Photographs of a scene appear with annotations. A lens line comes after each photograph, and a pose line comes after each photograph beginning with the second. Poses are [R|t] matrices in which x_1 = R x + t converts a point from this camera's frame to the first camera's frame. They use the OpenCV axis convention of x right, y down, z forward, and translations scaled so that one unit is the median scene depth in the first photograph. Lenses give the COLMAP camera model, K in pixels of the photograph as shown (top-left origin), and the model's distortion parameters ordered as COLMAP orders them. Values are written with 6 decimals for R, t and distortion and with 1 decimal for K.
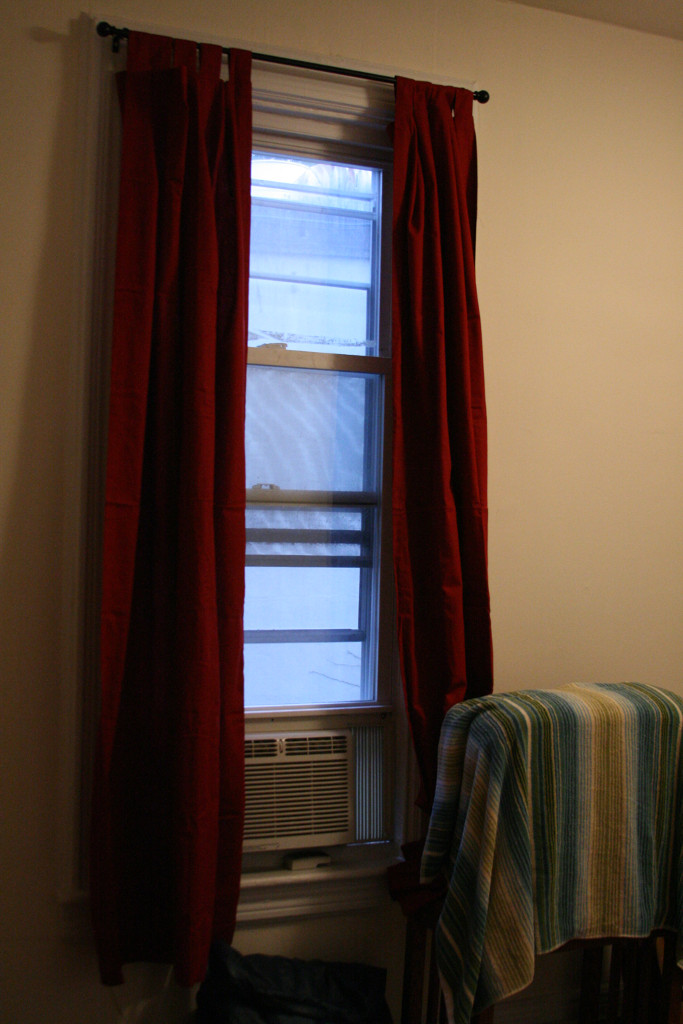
lens RADIAL K [[1337.0, 0, 341.5], [0, 1337.0, 512.0], [0, 0, 1]] dist [-0.215979, 0.324597]
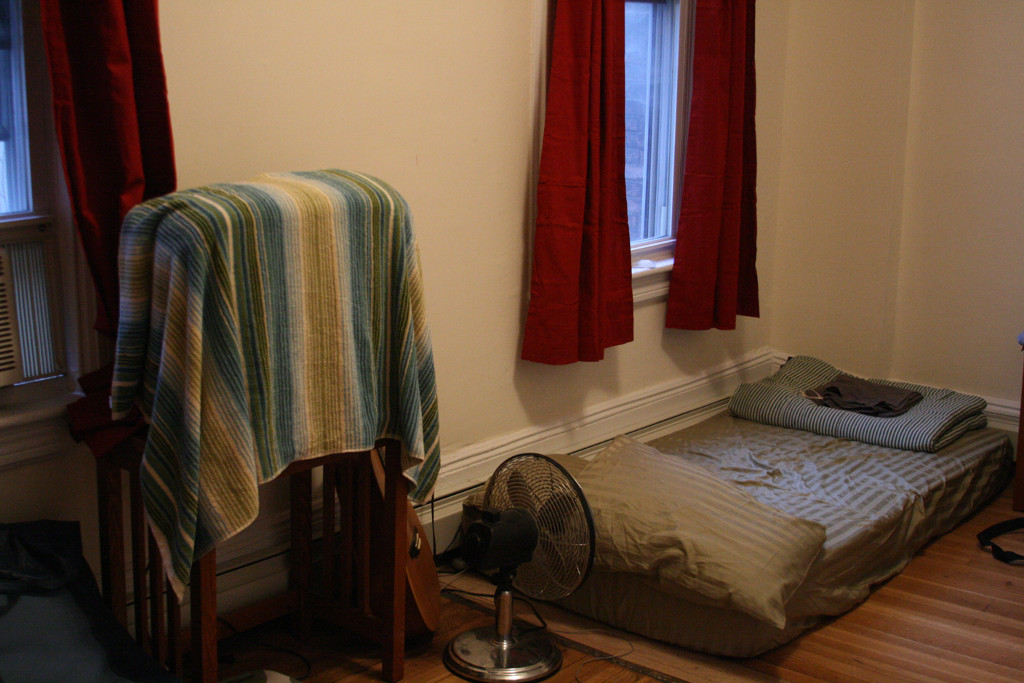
lens RADIAL K [[1337.0, 0, 512.0], [0, 1337.0, 341.5], [0, 0, 1]] dist [-0.215979, 0.324597]
pose [[0.908777, -0.107247, 0.403265, -0.043015], [0.007442, 0.970420, 0.241309, 0.030322], [-0.417216, -0.216295, 0.882693, 0.155723]]
